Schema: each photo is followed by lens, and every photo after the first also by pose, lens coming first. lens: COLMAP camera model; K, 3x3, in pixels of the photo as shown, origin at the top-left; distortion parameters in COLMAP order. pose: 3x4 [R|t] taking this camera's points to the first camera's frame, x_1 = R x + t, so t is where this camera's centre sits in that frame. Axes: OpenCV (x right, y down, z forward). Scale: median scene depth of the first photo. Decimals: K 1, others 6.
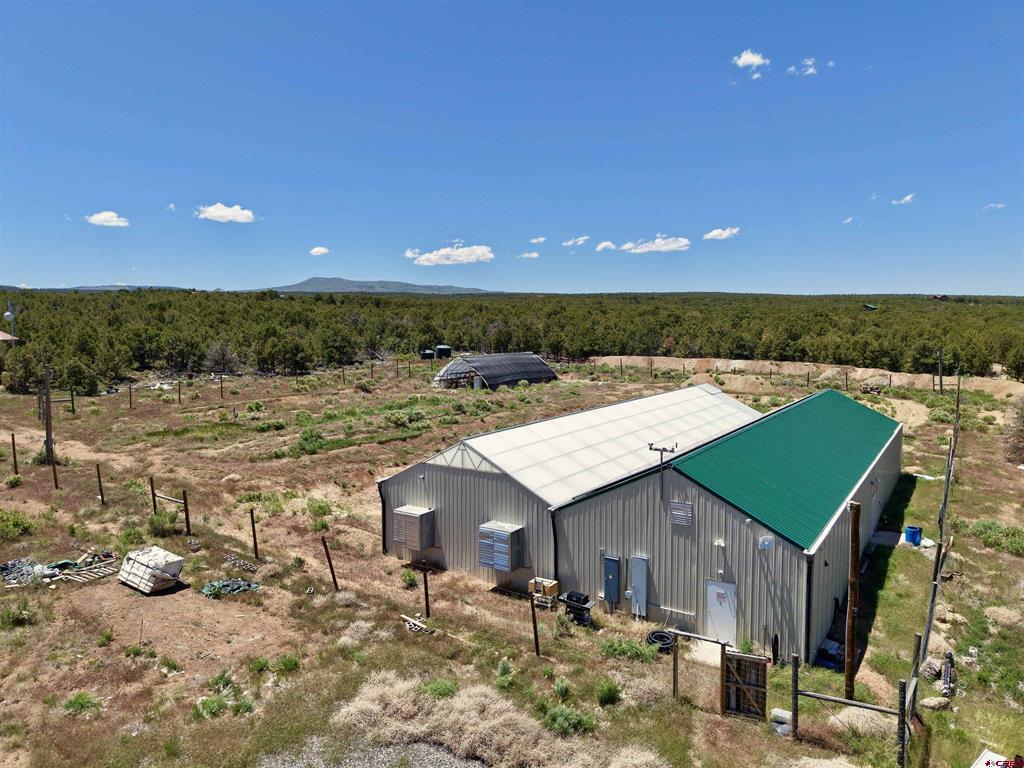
lens RADIAL K [[685.2, 0, 513.1], [0, 685.2, 381.0], [0, 0, 1]] dist [0.038023, -0.041476]
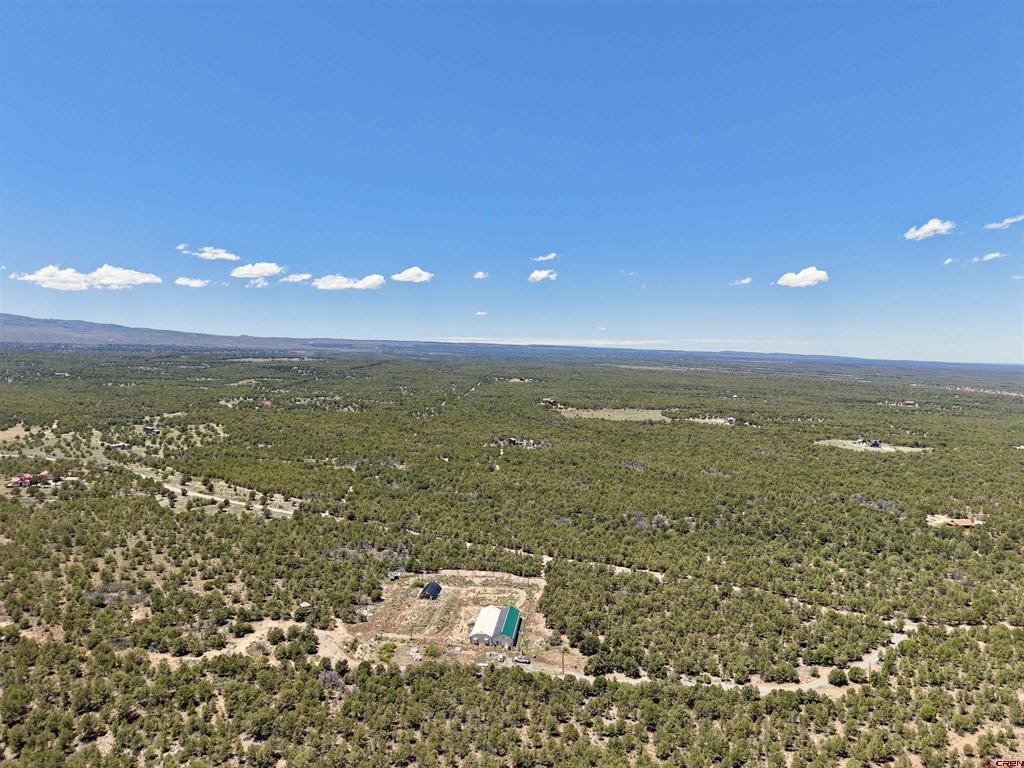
lens RADIAL K [[685.2, 0, 512.2], [0, 685.2, 382.0], [0, 0, 1]] dist [0.038023, -0.041476]
pose [[0.887448, -0.008493, 0.460830, -2.627042], [0.033978, 0.998315, -0.047035, -1.883054], [-0.459654, 0.057399, 0.886241, -5.130752]]
